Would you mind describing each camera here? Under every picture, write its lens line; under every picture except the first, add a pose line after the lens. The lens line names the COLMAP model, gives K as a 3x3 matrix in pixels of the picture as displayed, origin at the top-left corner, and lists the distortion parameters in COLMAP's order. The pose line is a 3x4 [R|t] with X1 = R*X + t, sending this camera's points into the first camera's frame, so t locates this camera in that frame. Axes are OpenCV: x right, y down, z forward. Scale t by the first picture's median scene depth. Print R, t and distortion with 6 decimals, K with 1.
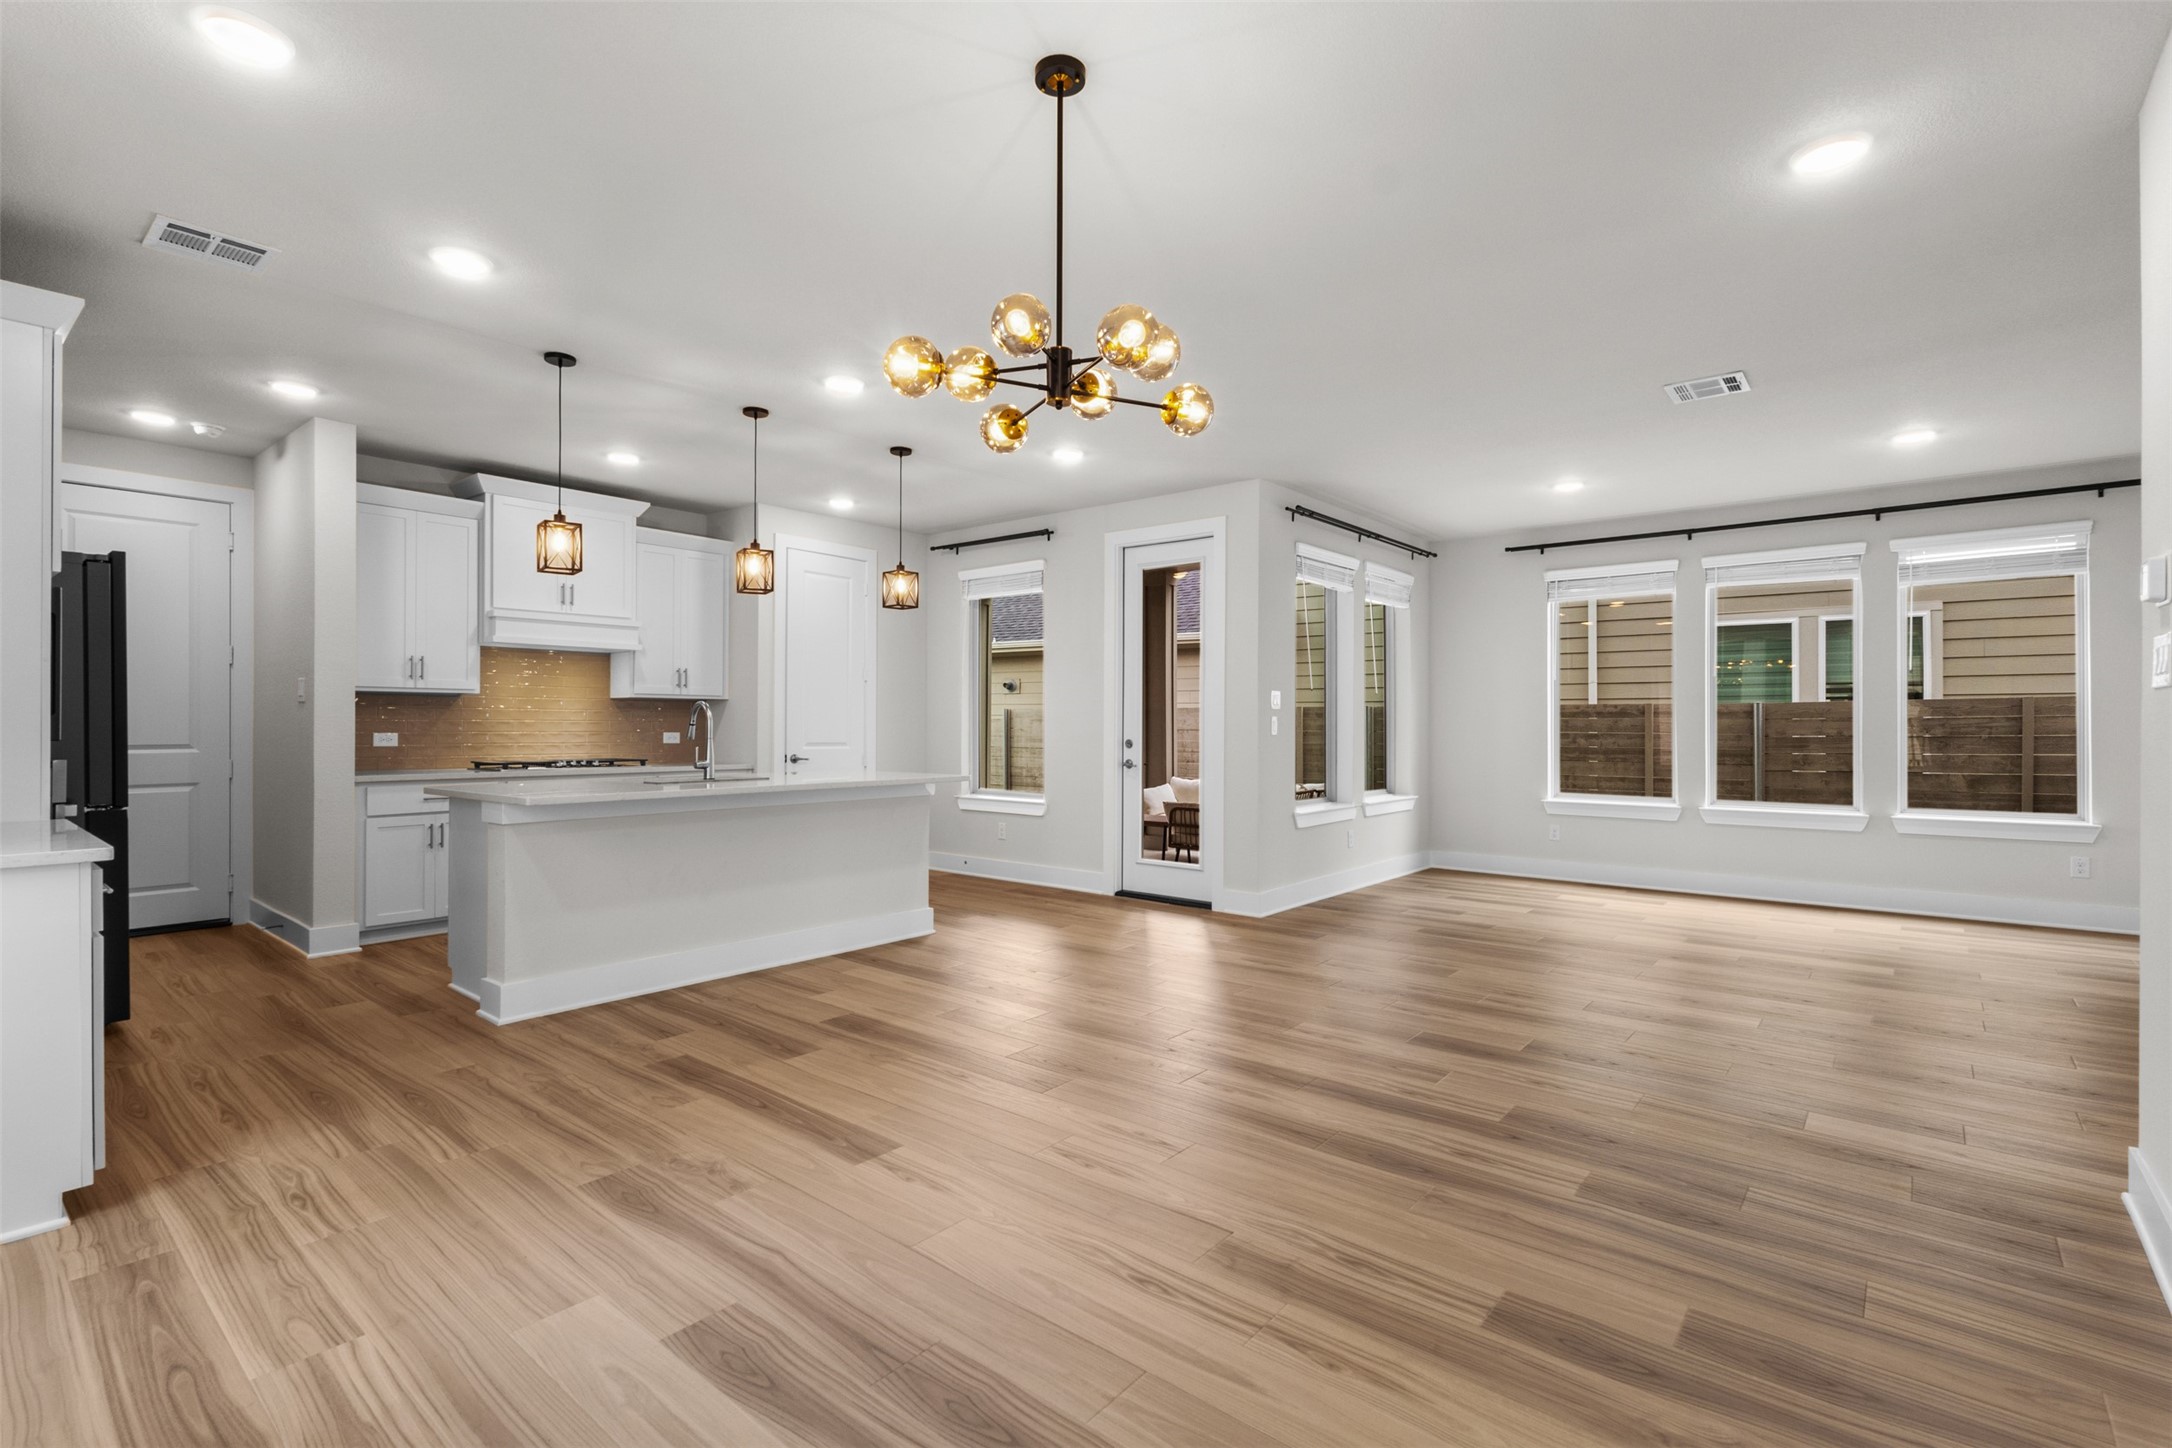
lens RADIAL K [[1003.5, 0, 1087.8], [0, 1003.5, 720.8], [0, 0, 1]] dist [0.003408, 0.001240]
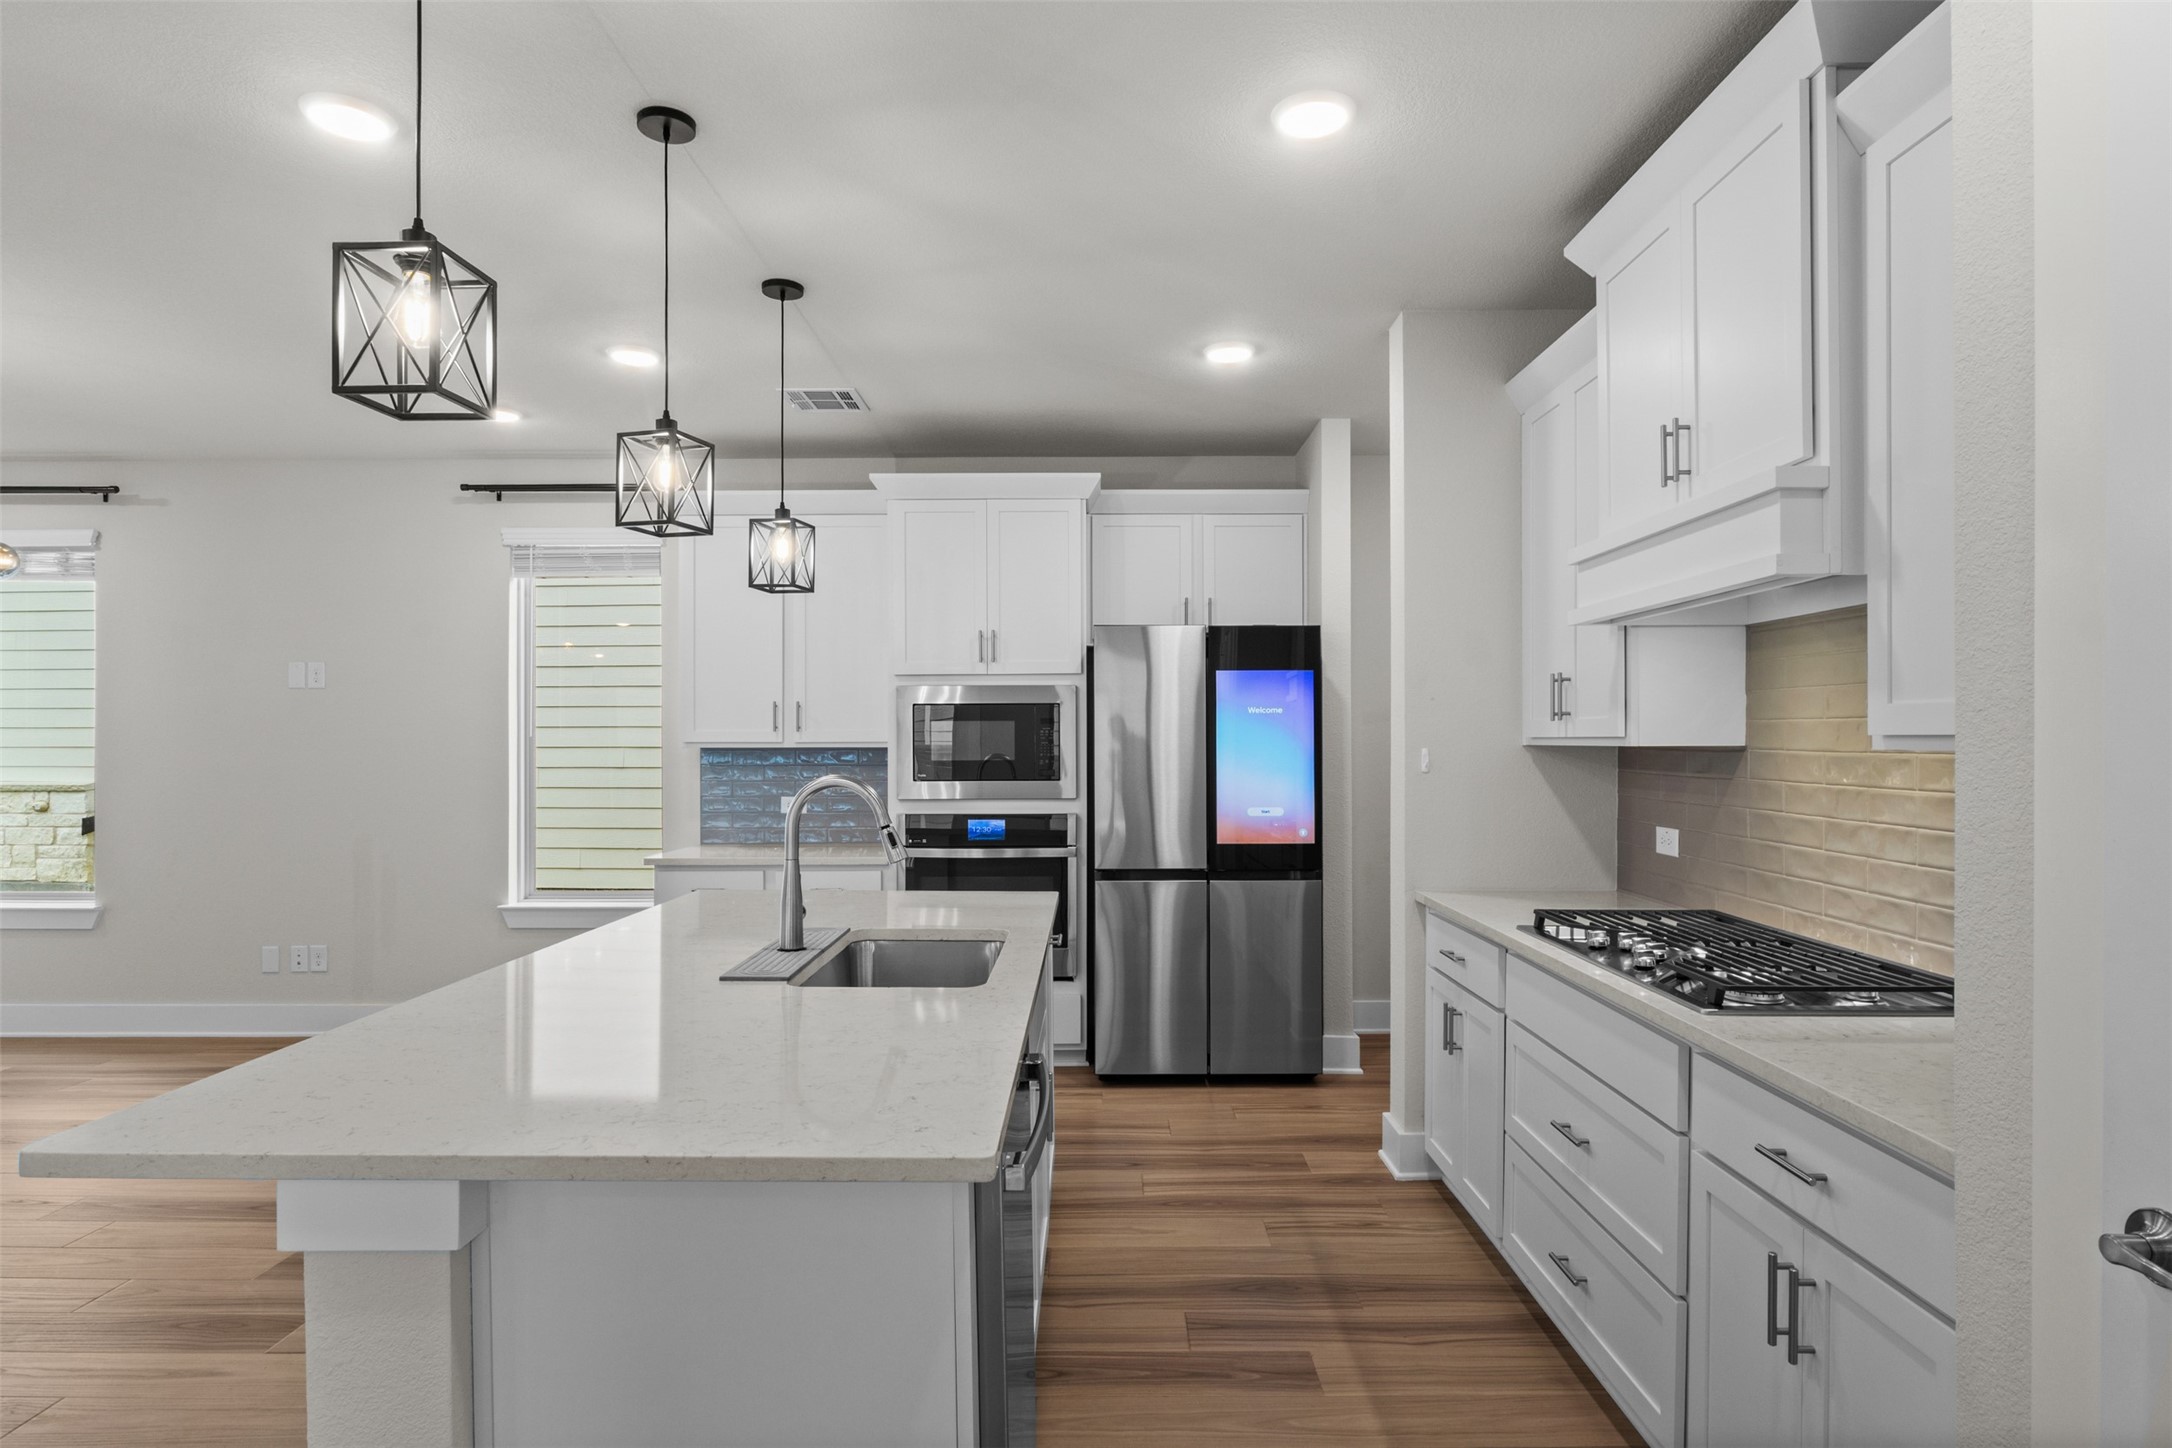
lens RADIAL K [[1147.3, 0, 1106.2], [0, 1147.3, 742.4], [0, 0, 1]] dist [-0.012830, 0.000108]
pose [[-0.763189, 0.000067, -0.646175, -0.134183], [0.000847, 0.999999, -0.000897, -0.030246], [0.646175, -0.001232, -0.763188, 1.300044]]
